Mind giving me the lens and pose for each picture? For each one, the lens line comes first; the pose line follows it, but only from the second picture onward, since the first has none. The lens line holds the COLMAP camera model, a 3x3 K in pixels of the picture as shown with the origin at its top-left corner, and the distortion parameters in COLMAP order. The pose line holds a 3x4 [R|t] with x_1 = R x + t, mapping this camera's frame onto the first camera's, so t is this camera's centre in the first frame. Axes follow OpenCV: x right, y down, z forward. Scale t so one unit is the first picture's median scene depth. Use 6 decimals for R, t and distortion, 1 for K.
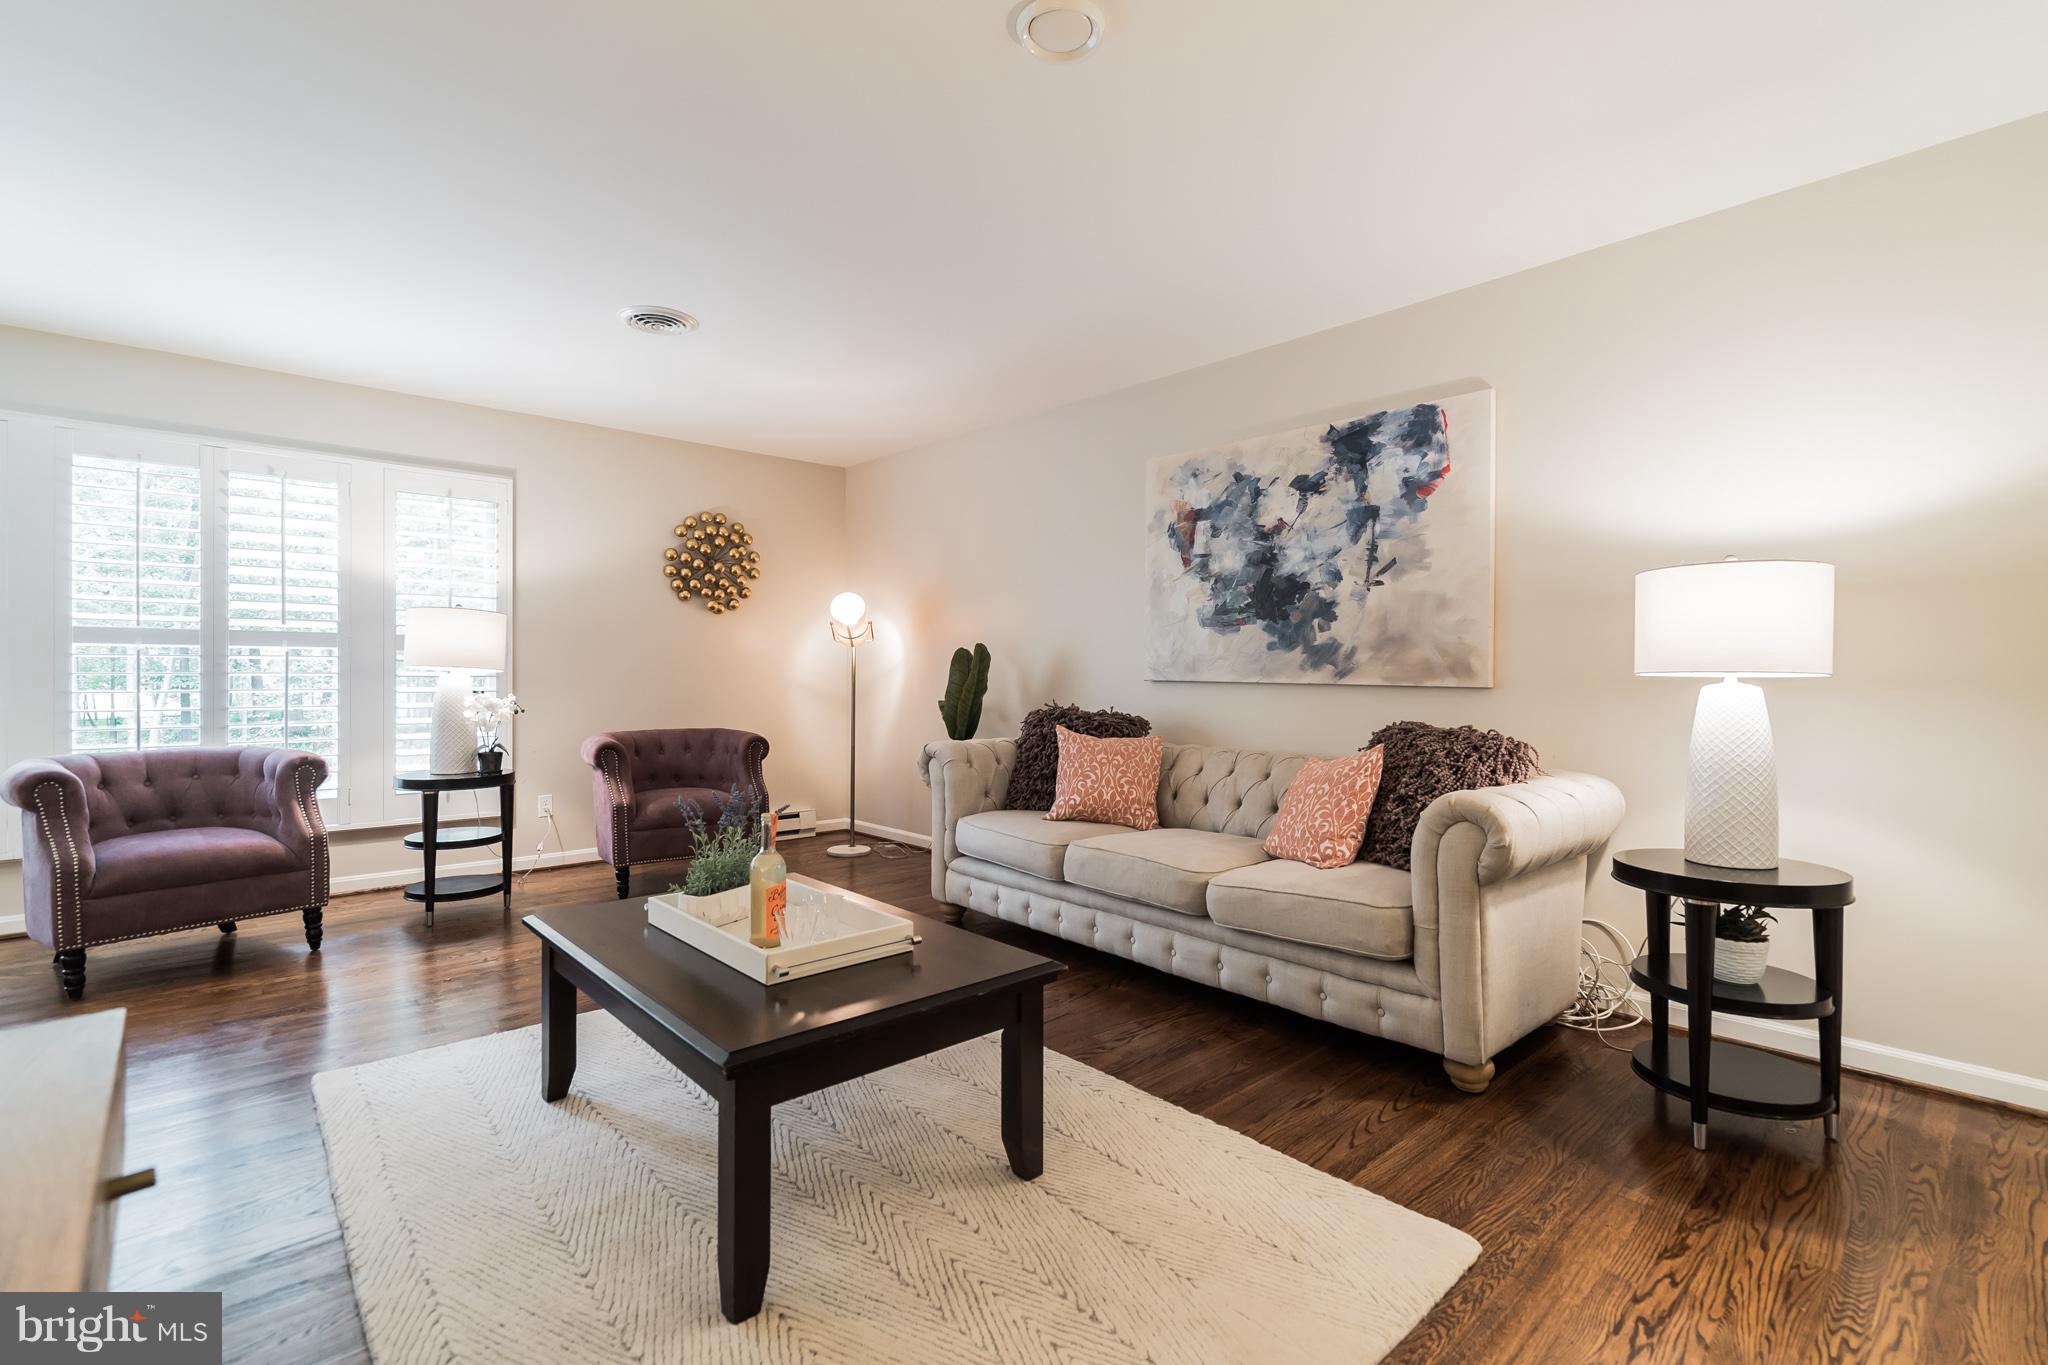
lens RADIAL K [[943.2, 0, 1024.5], [0, 943.2, 678.6], [0, 0, 1]] dist [-0.010934, -0.000314]
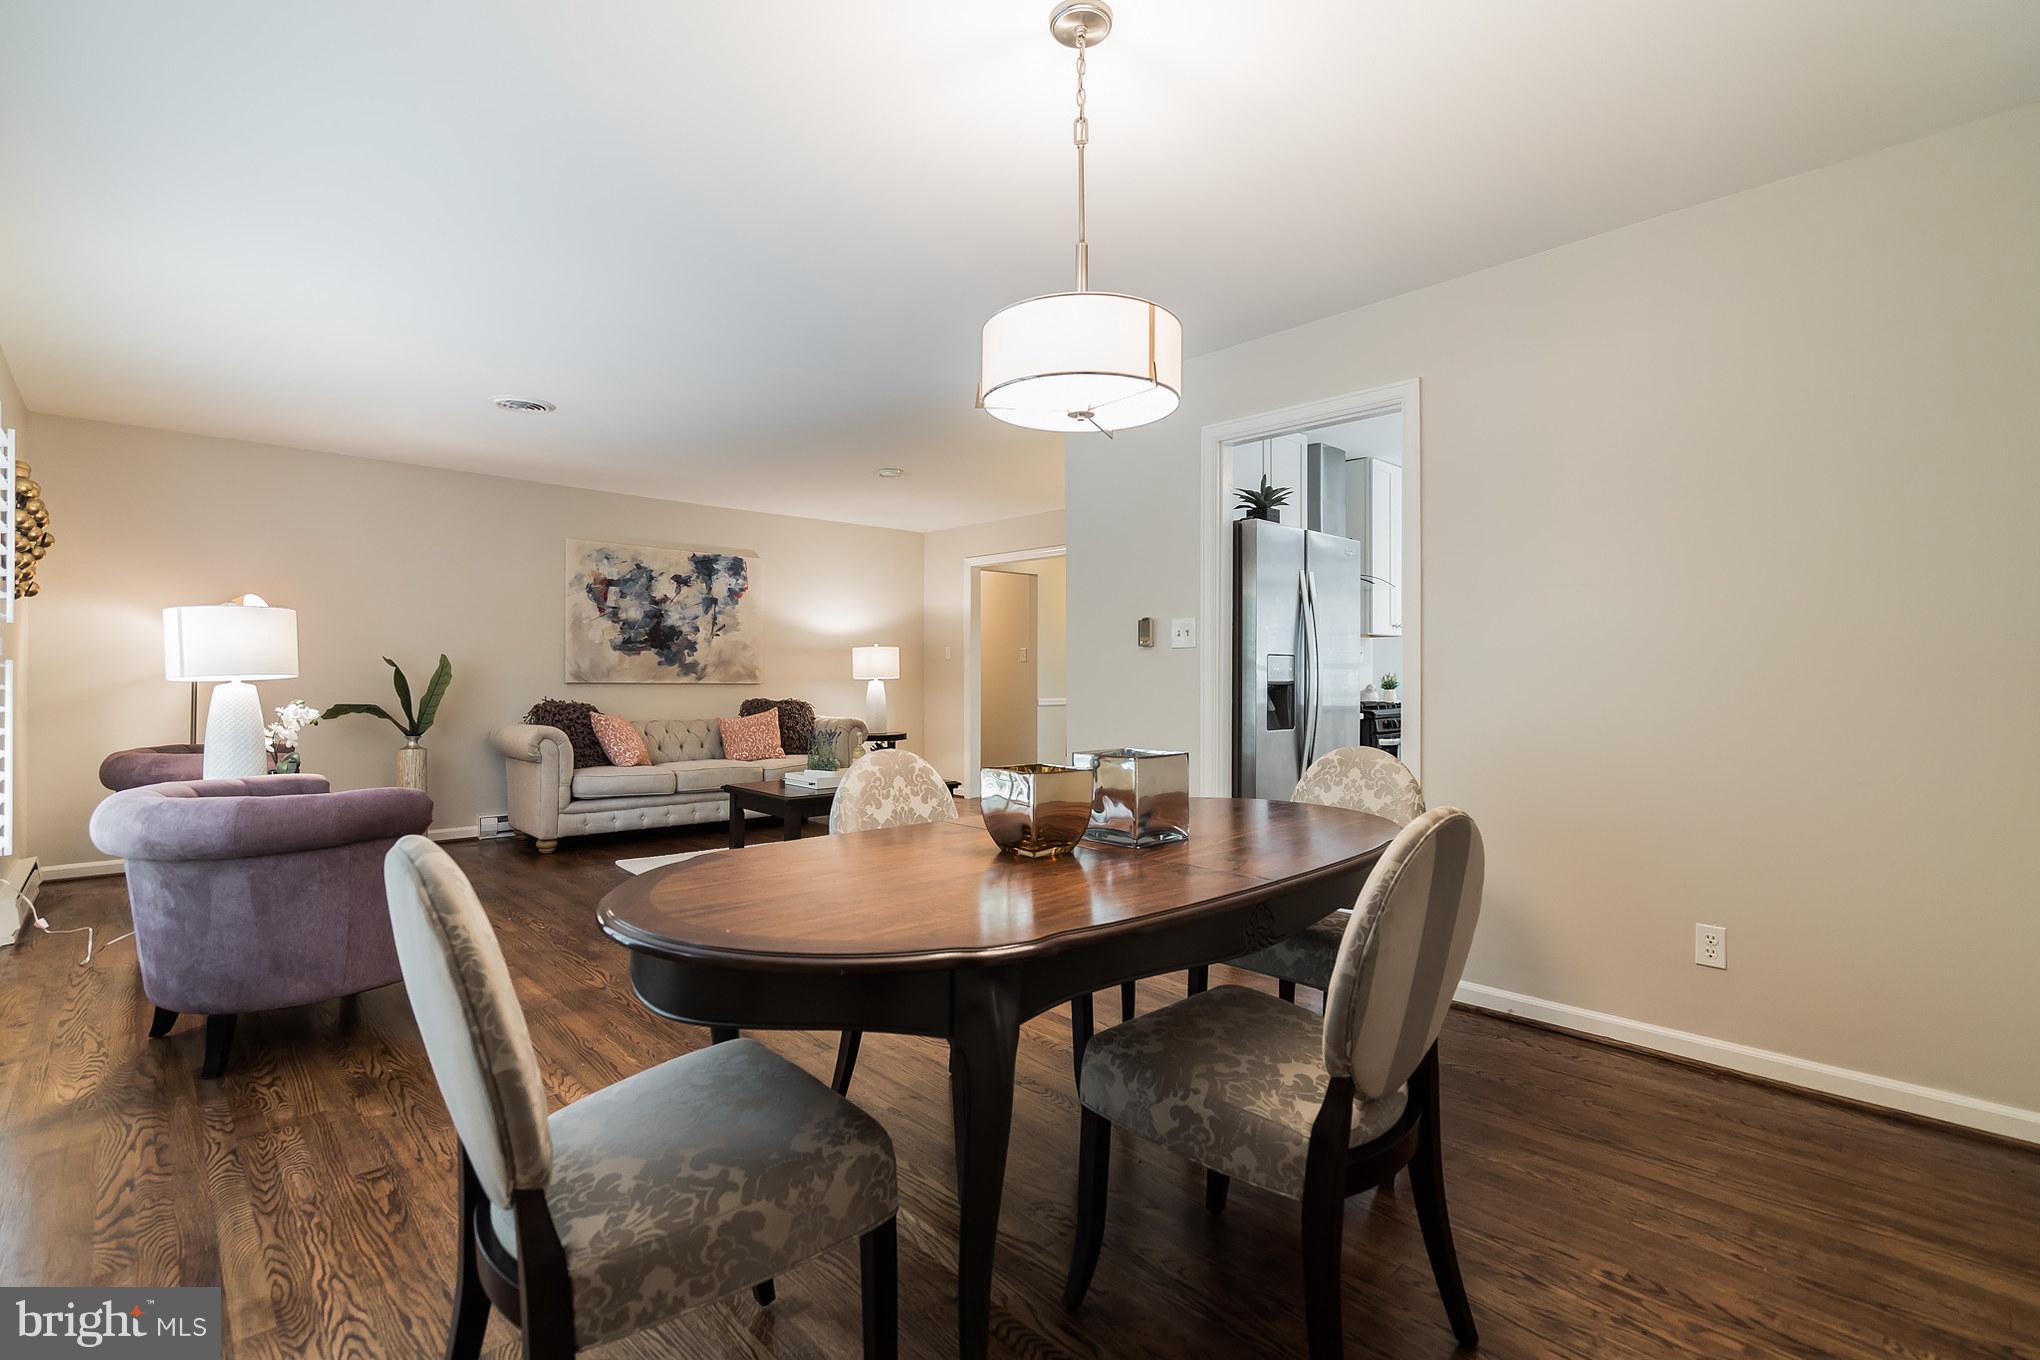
lens RADIAL K [[939.5, 0, 1019.7], [0, 939.5, 681.4], [0, 0, 1]] dist [-0.010934, -0.000314]
pose [[-0.016037, -0.005589, 0.999856, -1.620050], [0.004138, 0.999975, 0.005656, -0.006096], [-0.999863, 0.004228, -0.016013, 0.332214]]
